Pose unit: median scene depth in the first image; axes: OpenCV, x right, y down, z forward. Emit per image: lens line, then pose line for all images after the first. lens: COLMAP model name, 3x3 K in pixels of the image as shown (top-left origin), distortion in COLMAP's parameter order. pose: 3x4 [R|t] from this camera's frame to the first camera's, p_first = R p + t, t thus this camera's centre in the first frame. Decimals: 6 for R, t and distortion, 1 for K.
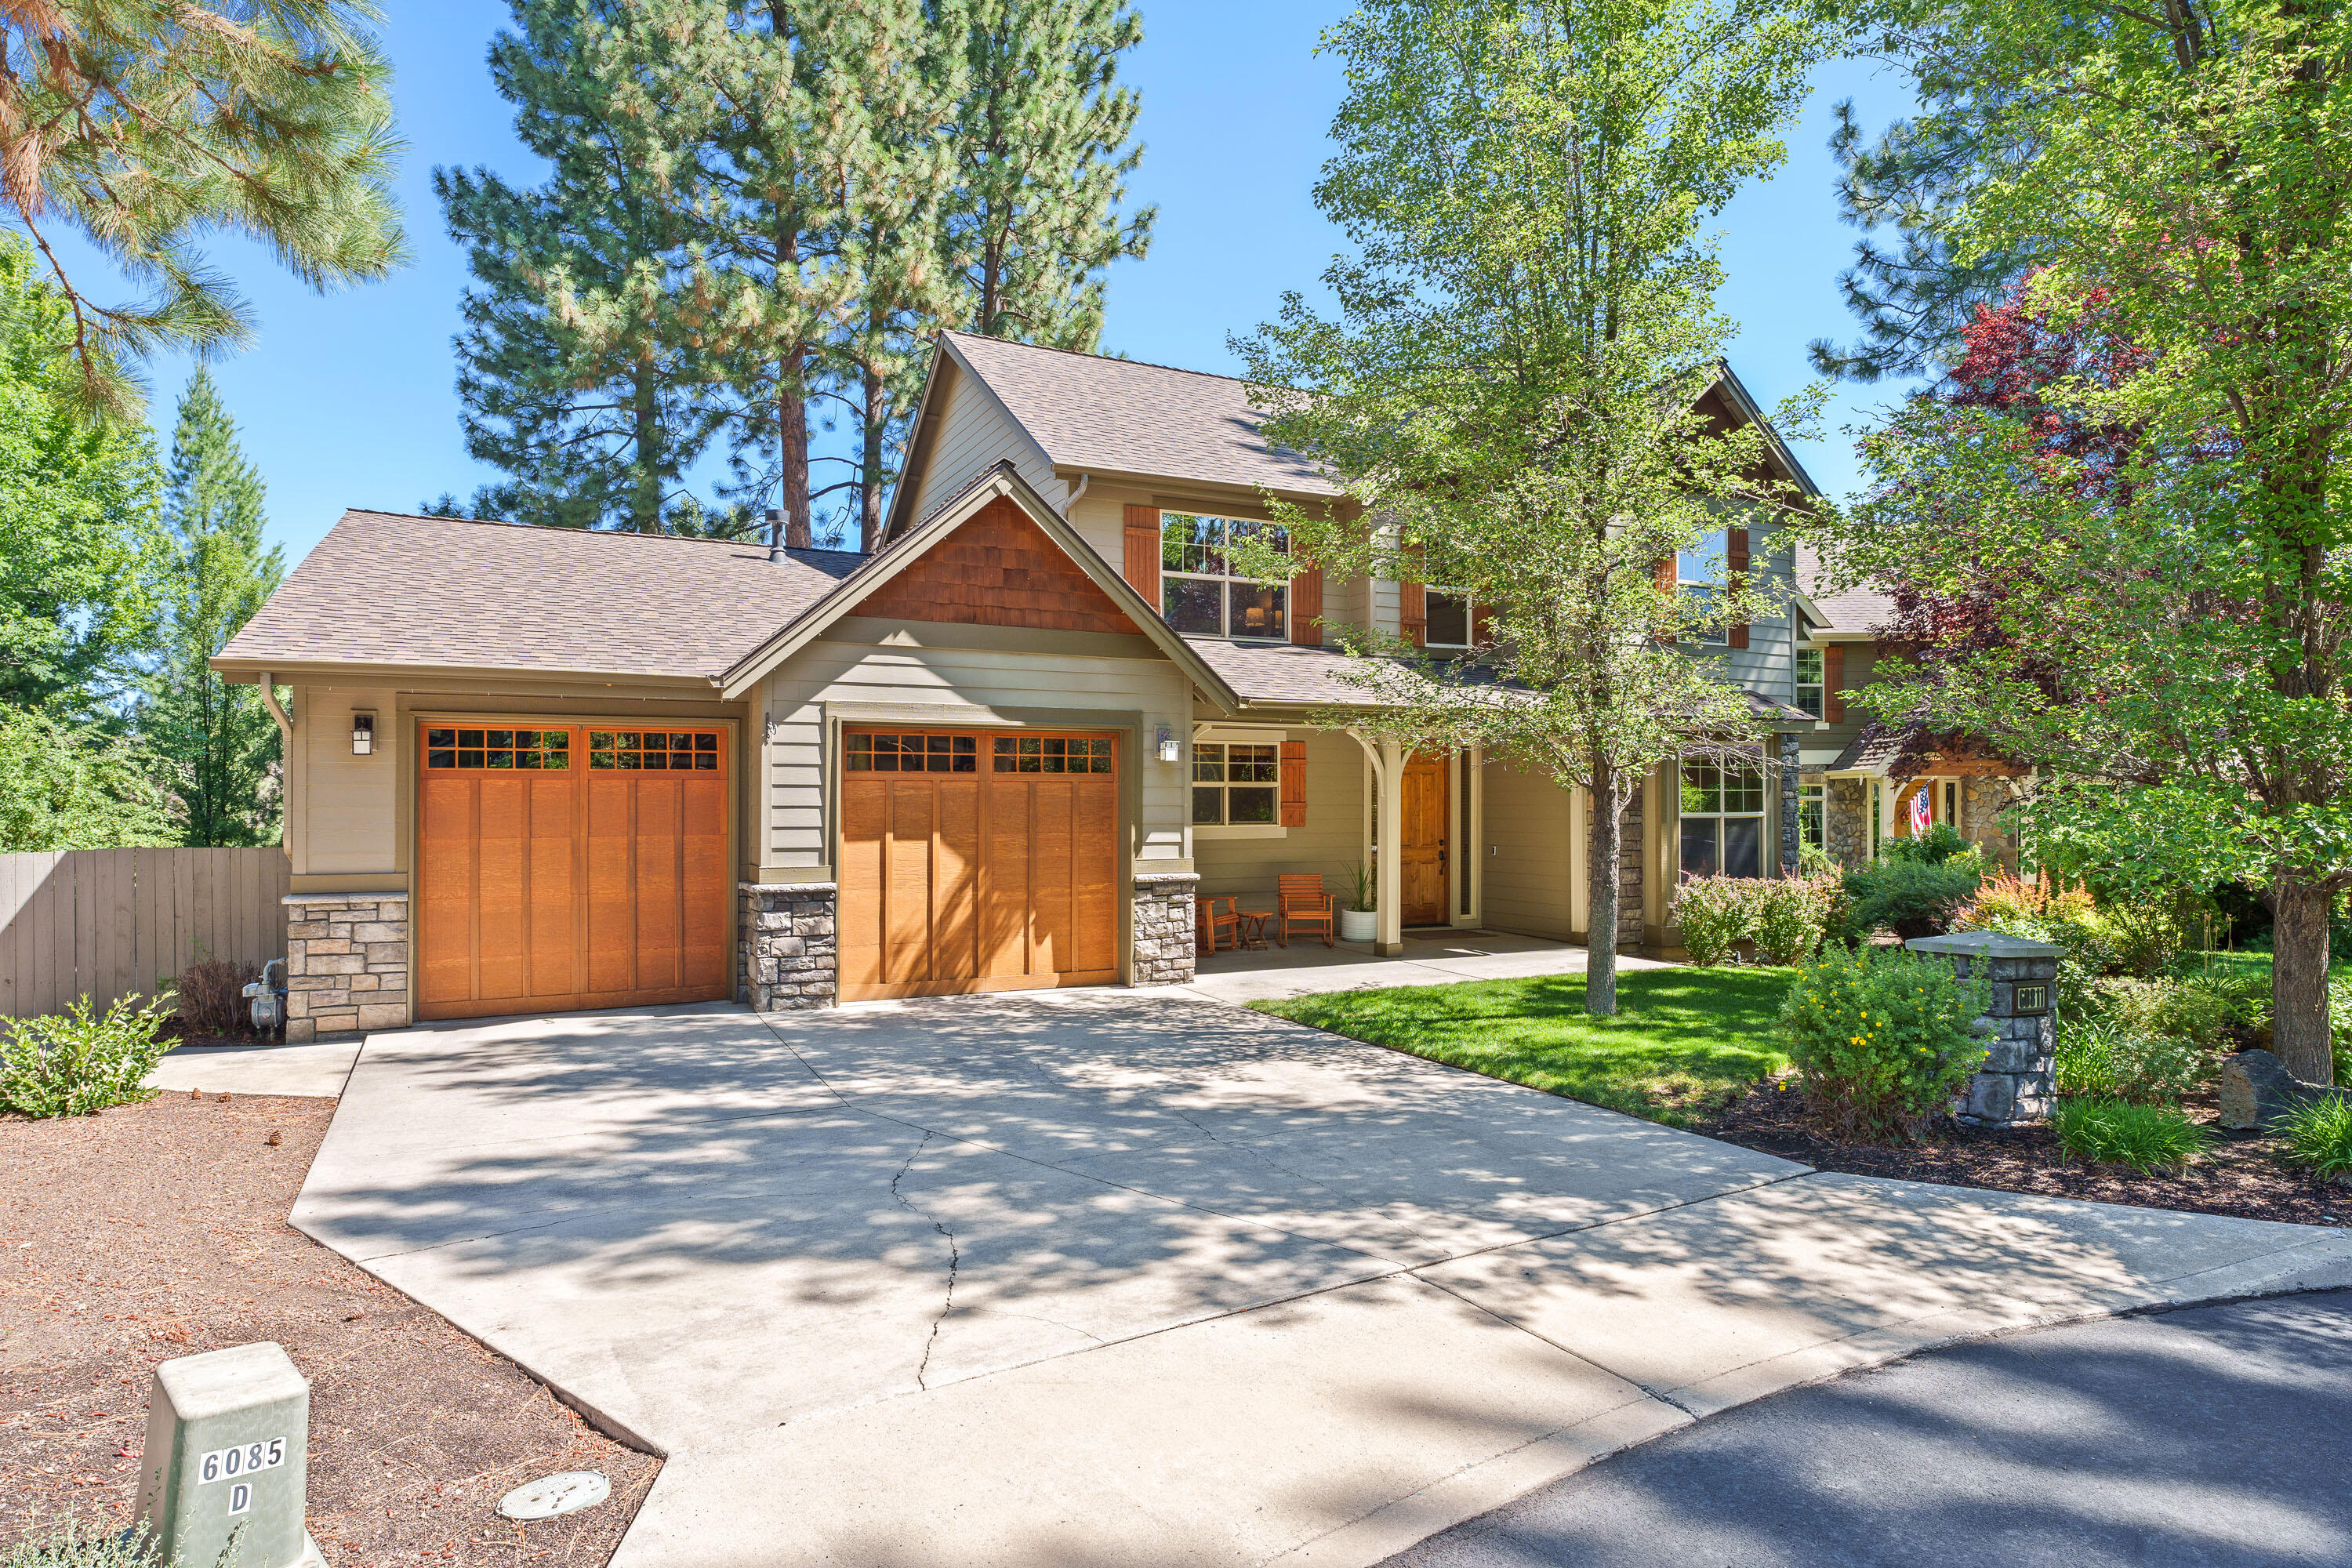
lens RADIAL K [[1314.0, 0, 1174.8], [0, 1314.0, 773.2], [0, 0, 1]] dist [-0.001430, 0.001117]
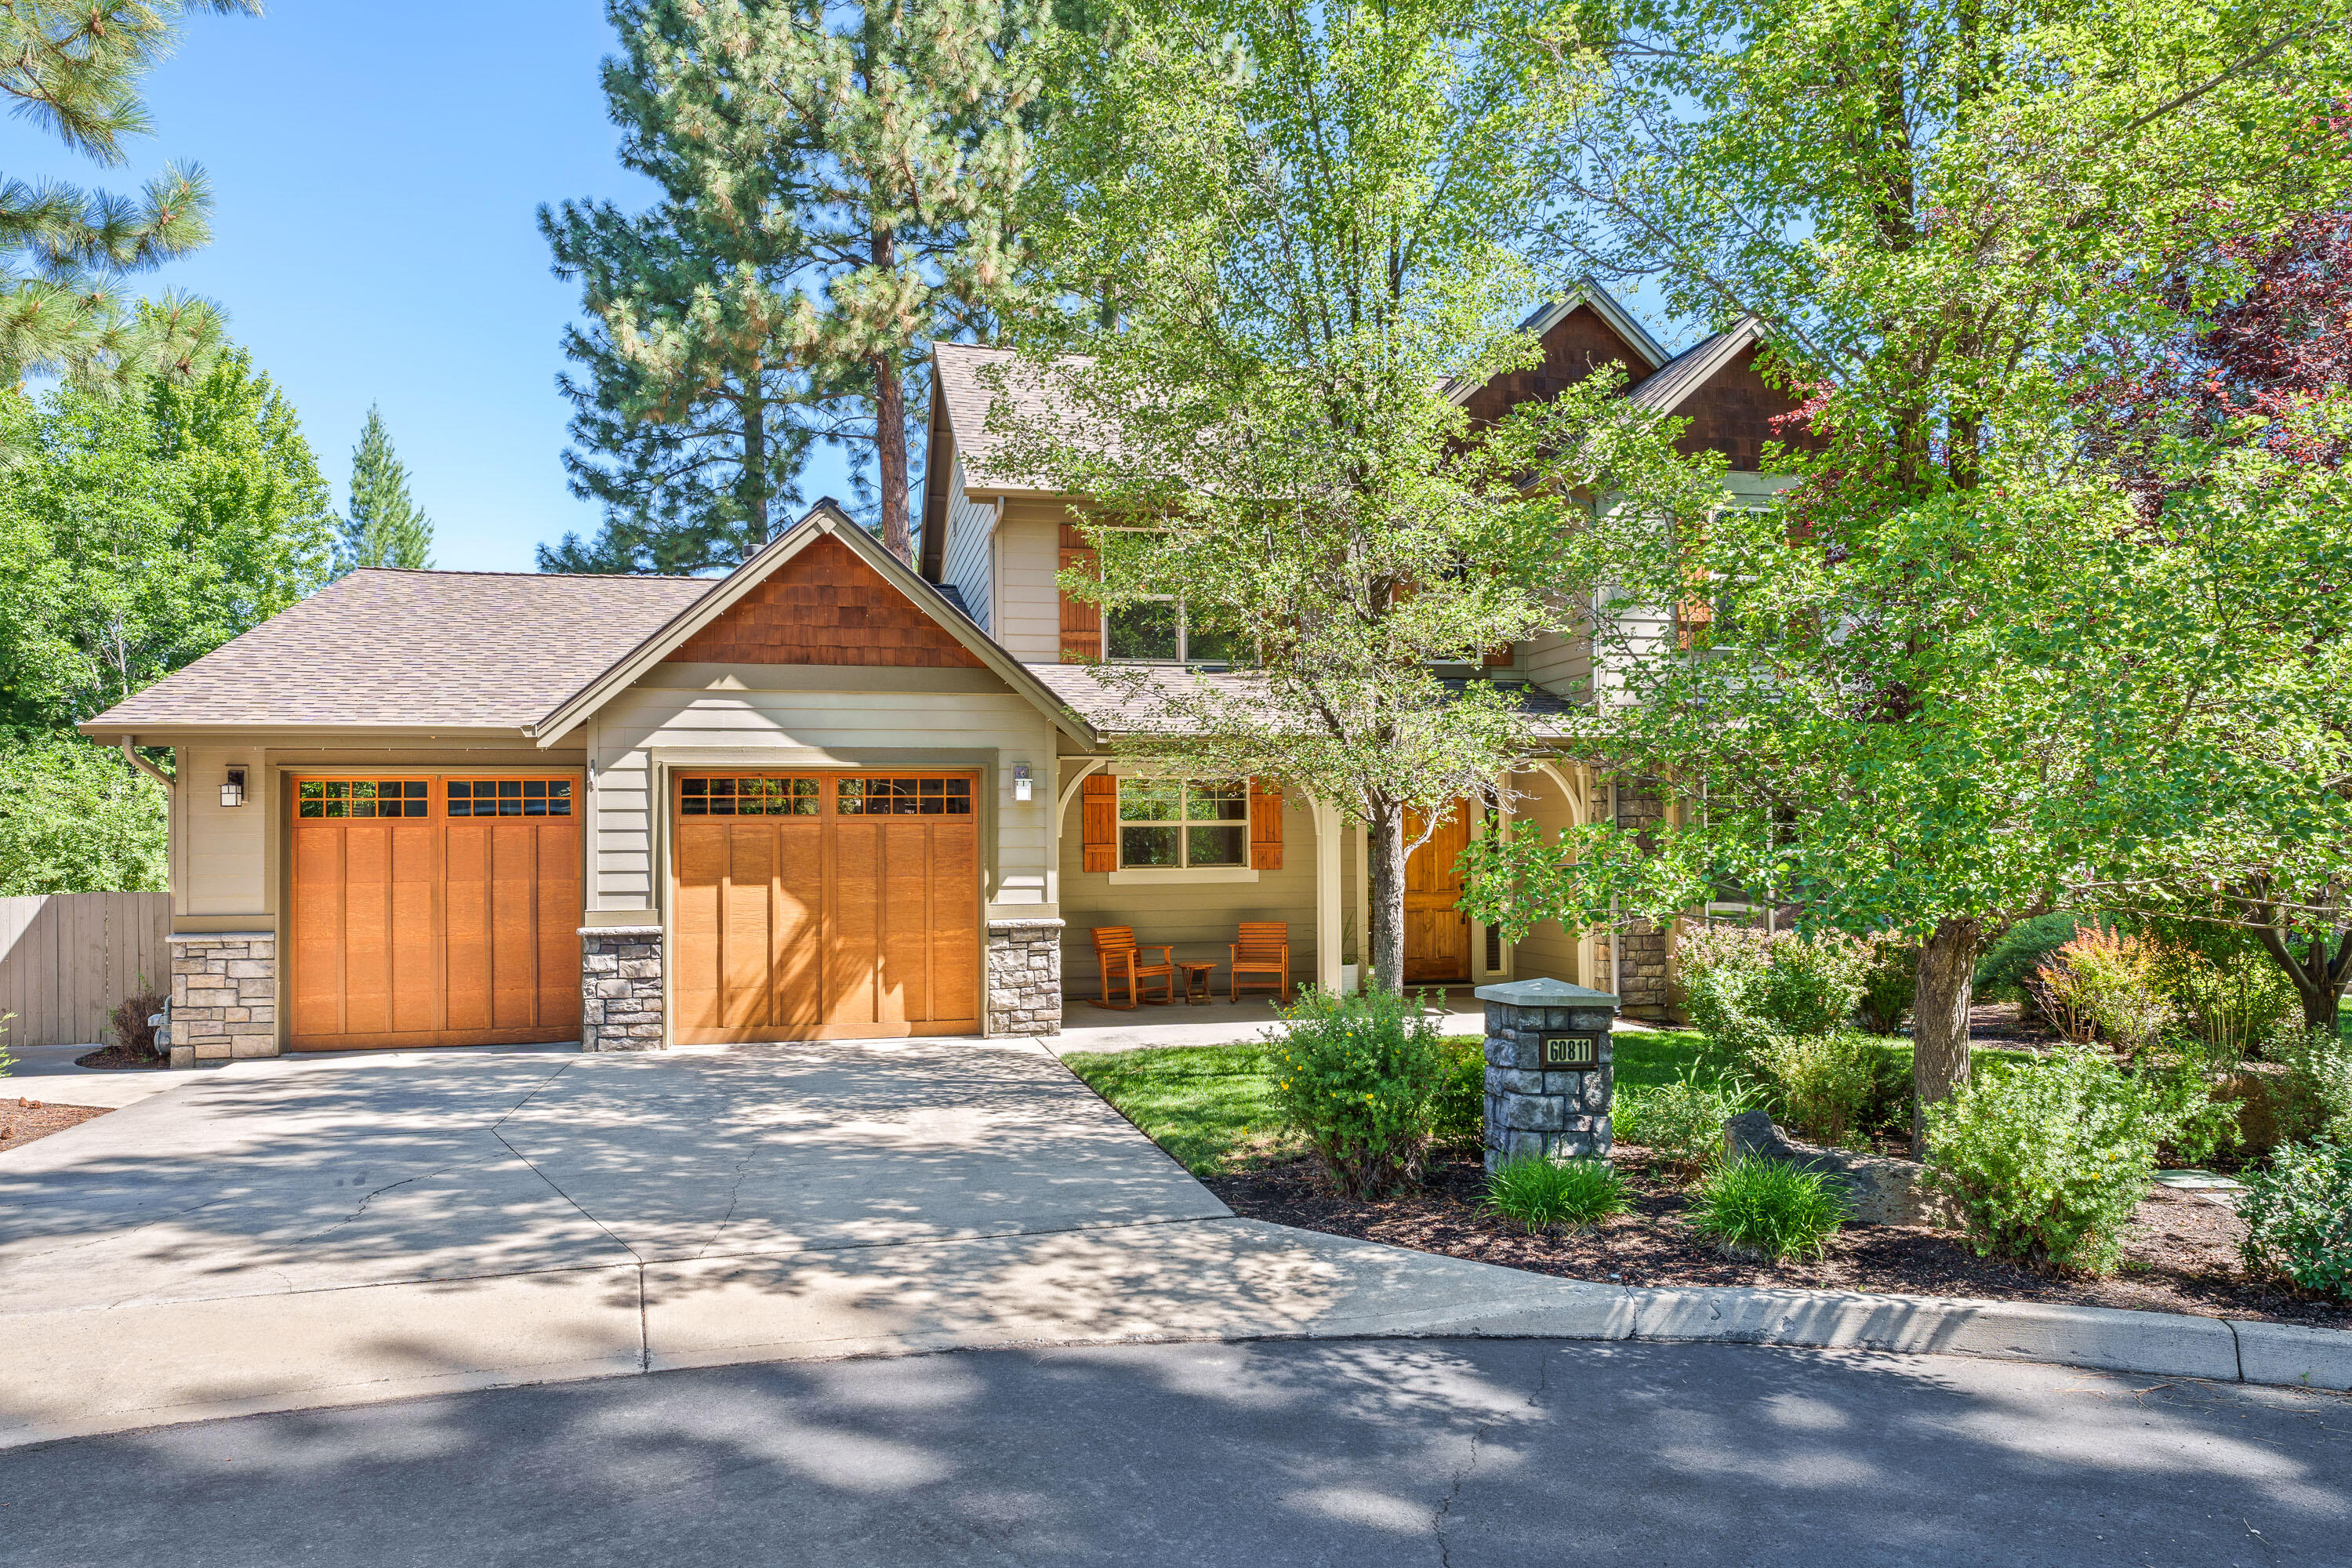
lens RADIAL K [[1560.1, 0, 1177.7], [0, 1560.1, 796.7], [0, 0, 1]] dist [-0.001986, -0.001792]
pose [[0.974795, -0.014273, -0.222645, 0.419550], [0.012671, 0.999883, -0.008624, -0.000880], [0.222742, 0.005586, 0.974861, -0.086400]]
